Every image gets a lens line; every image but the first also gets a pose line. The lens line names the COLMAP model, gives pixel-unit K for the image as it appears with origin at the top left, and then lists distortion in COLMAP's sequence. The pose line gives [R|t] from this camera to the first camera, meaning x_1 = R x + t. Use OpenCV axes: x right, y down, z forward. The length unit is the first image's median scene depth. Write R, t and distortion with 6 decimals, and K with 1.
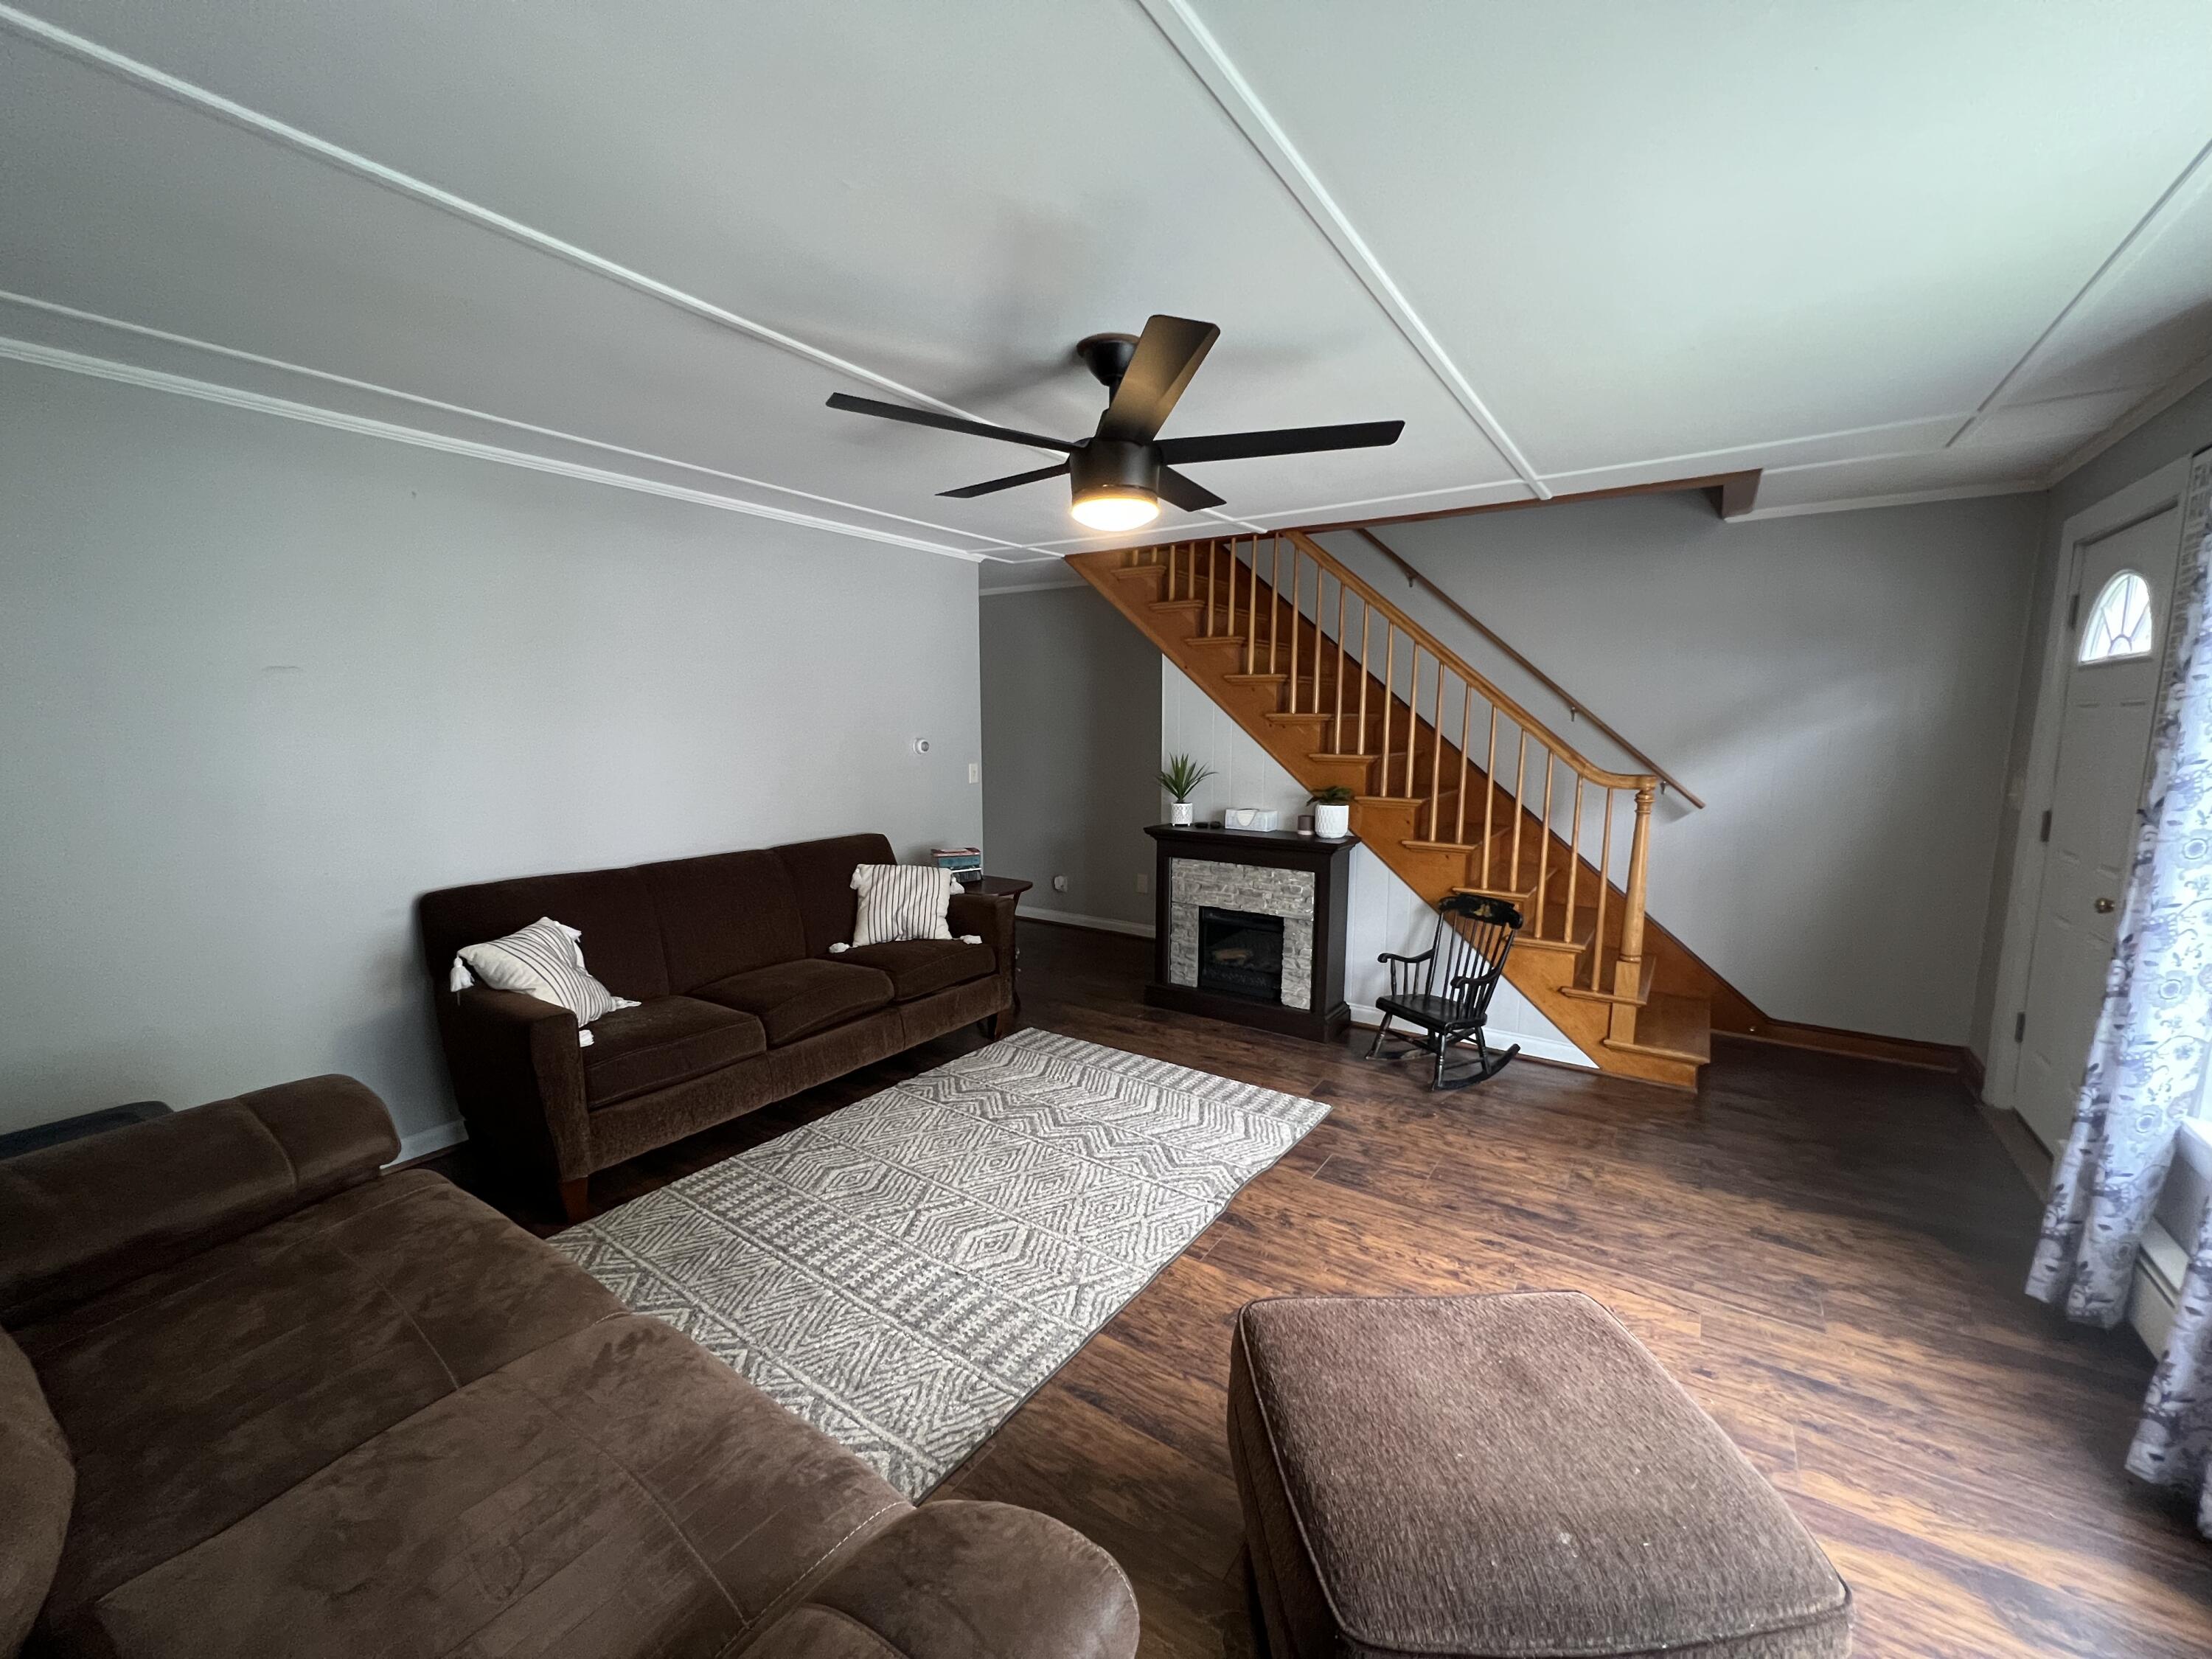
lens RADIAL K [[884.9, 0, 1100.5], [0, 884.9, 834.7], [0, 0, 1]] dist [-0.002149, 0.000420]
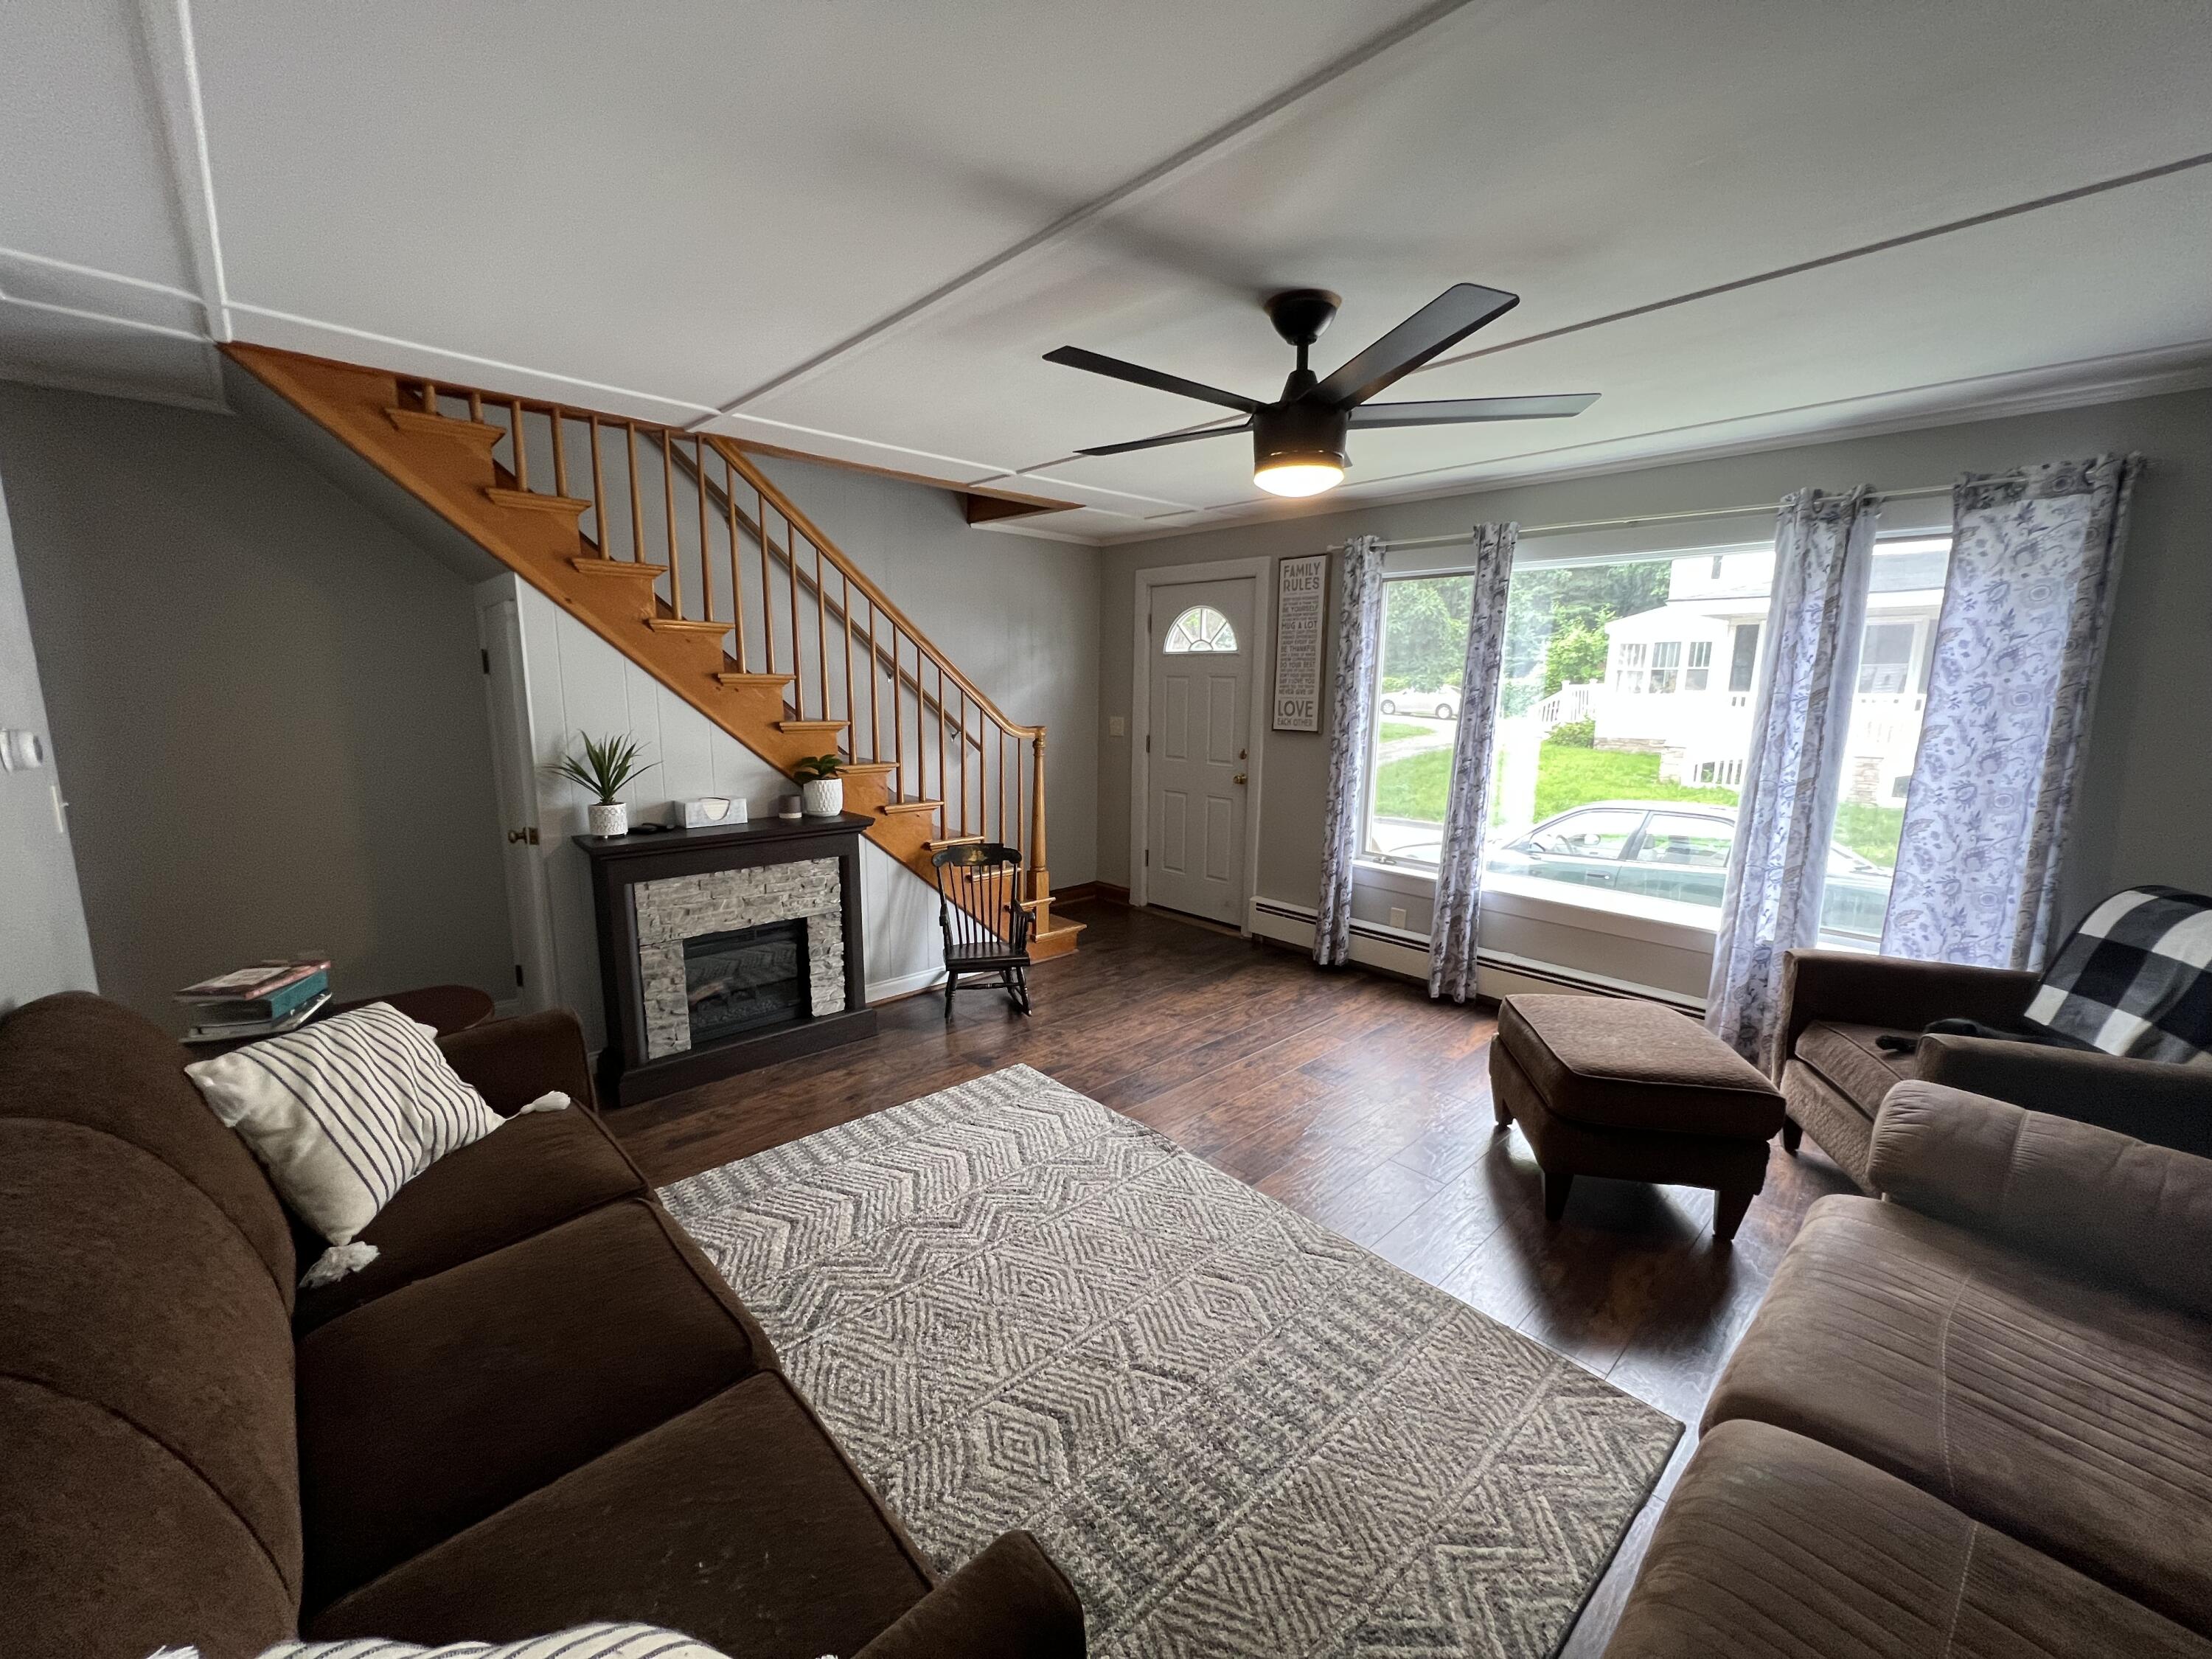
lens RADIAL K [[884.9, 0, 1107.7], [0, 884.9, 835.7], [0, 0, 1]] dist [-0.002149, 0.000420]
pose [[0.213540, -0.165843, 0.962755, -0.735940], [0.115478, 0.982862, 0.143693, -0.098448], [-0.970085, 0.080493, 0.229031, 0.718261]]
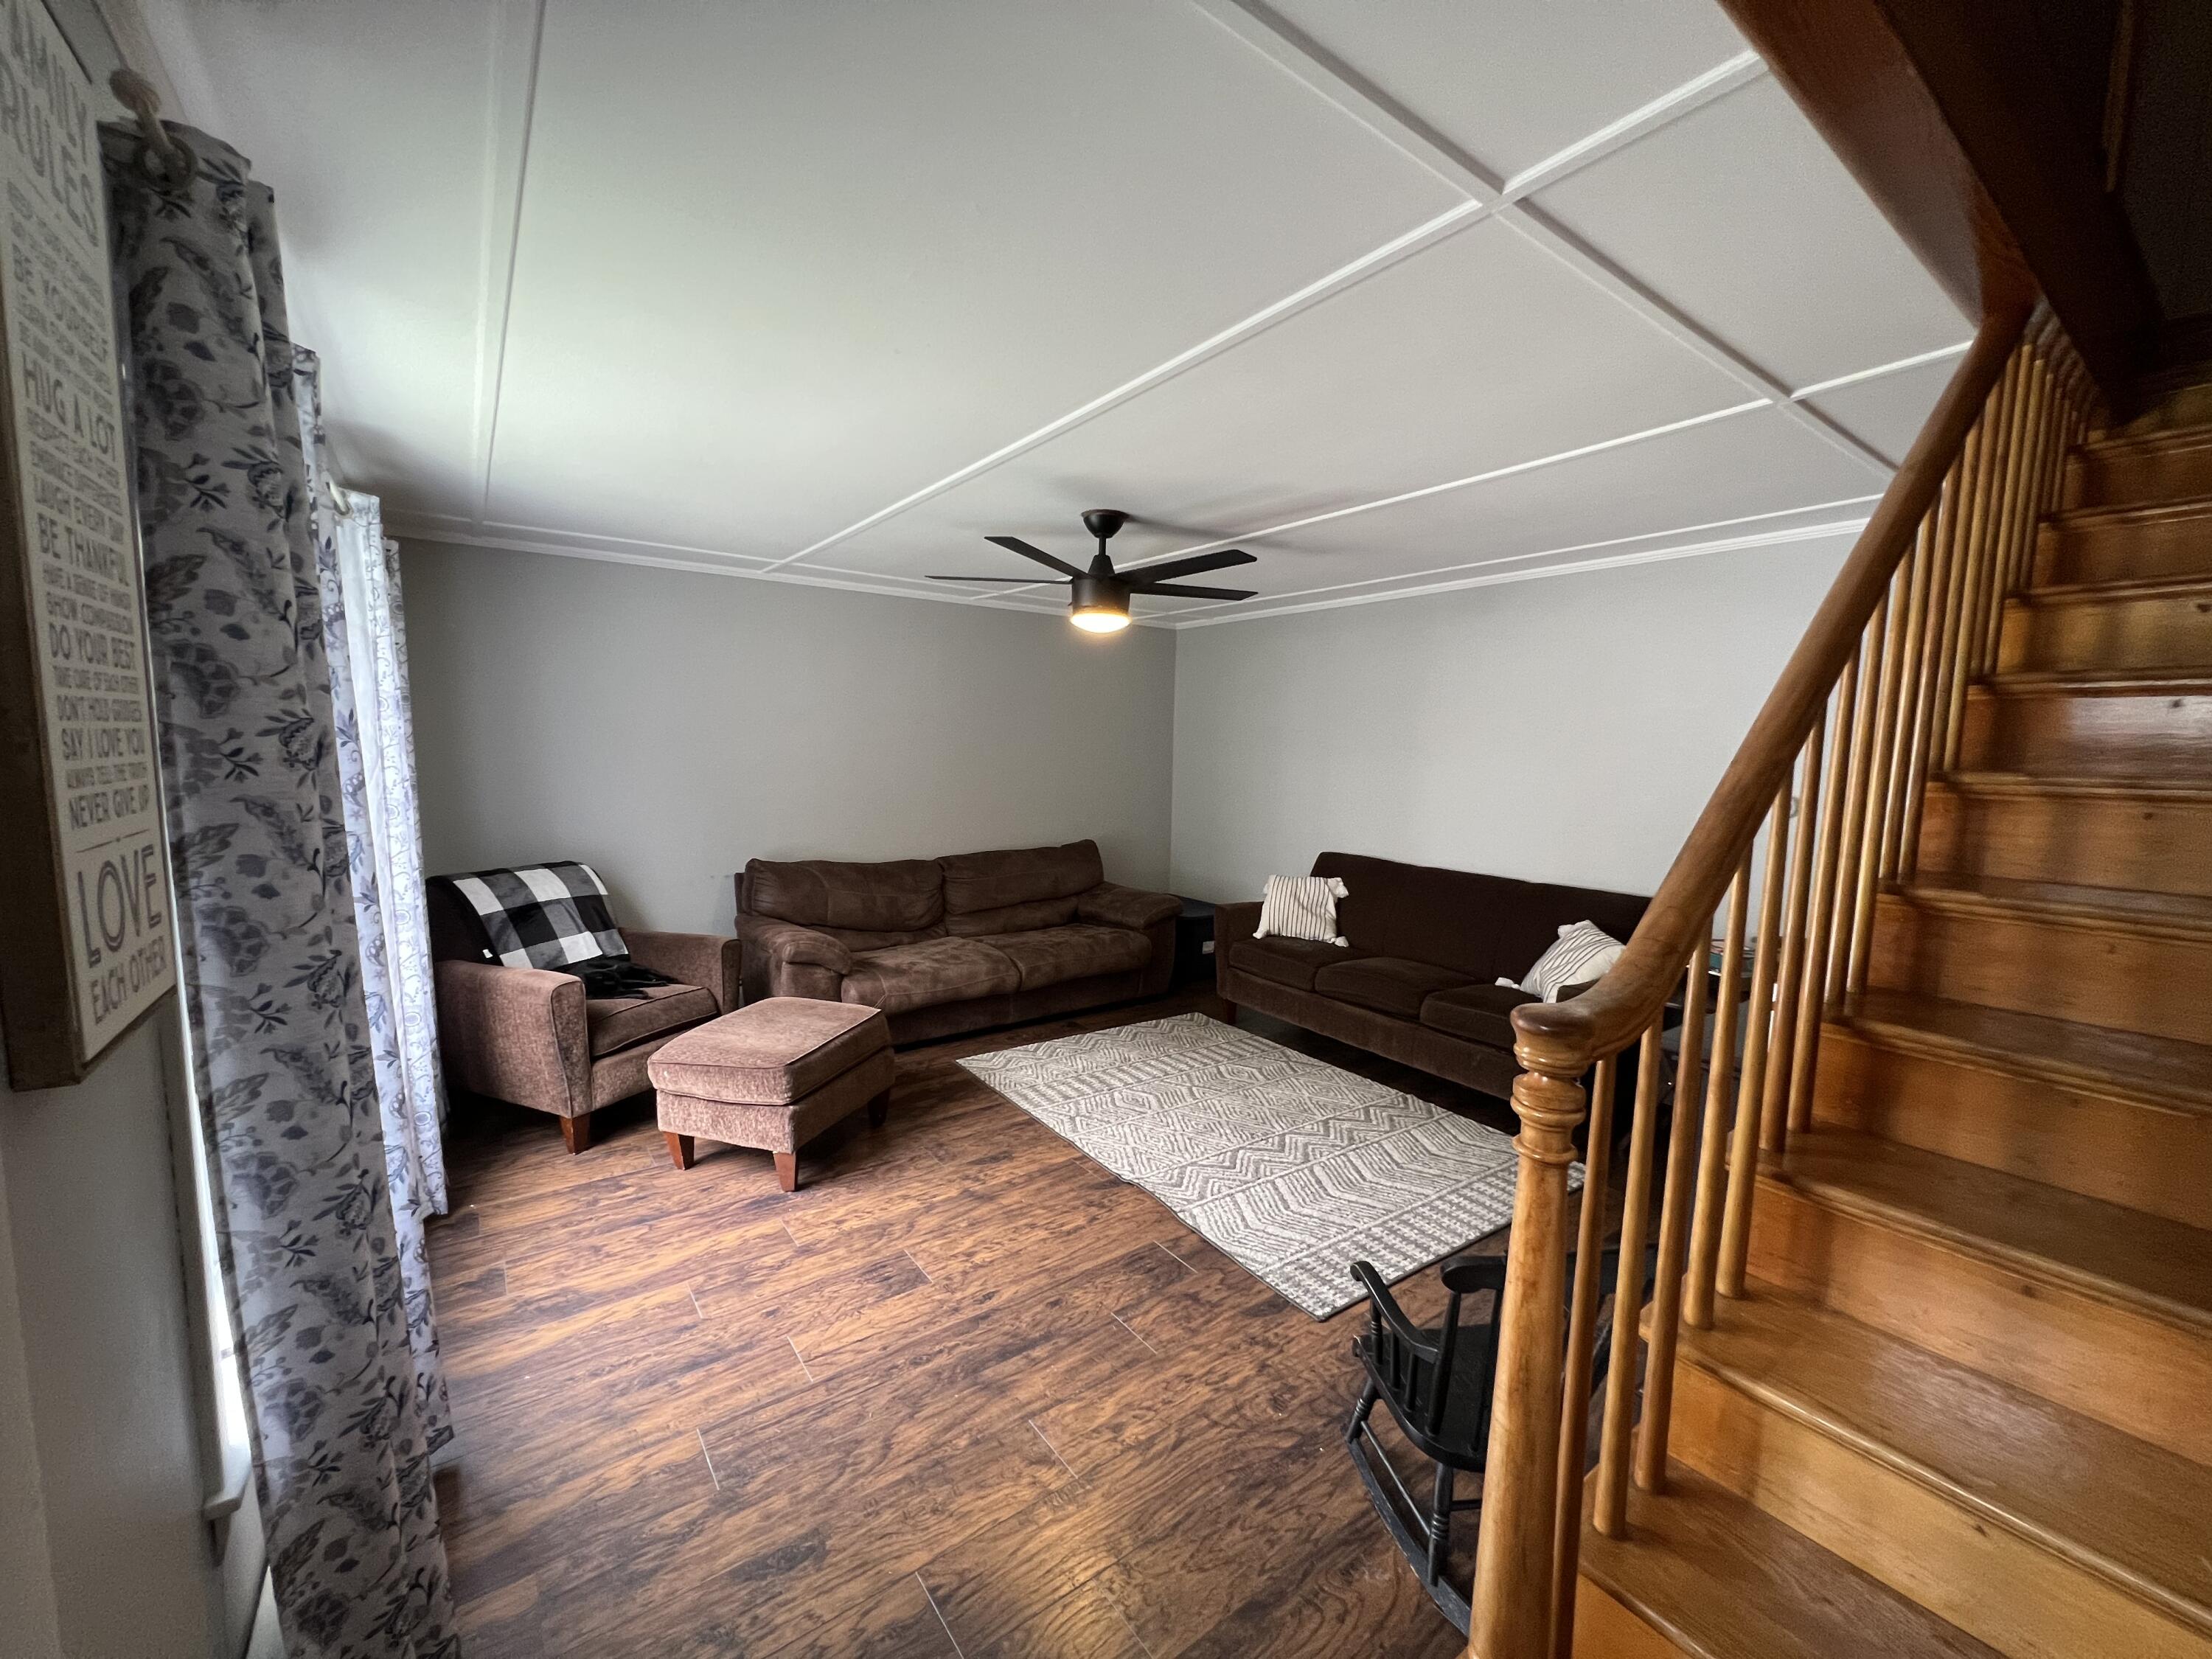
lens RADIAL K [[884.9, 0, 1107.0], [0, 884.9, 822.0], [0, 0, 1]] dist [-0.002149, 0.000420]
pose [[-0.333437, 0.075896, -0.939713, 1.048601], [-0.142590, 0.981228, 0.129844, -0.158588], [0.931927, 0.177288, -0.316356, 1.105413]]
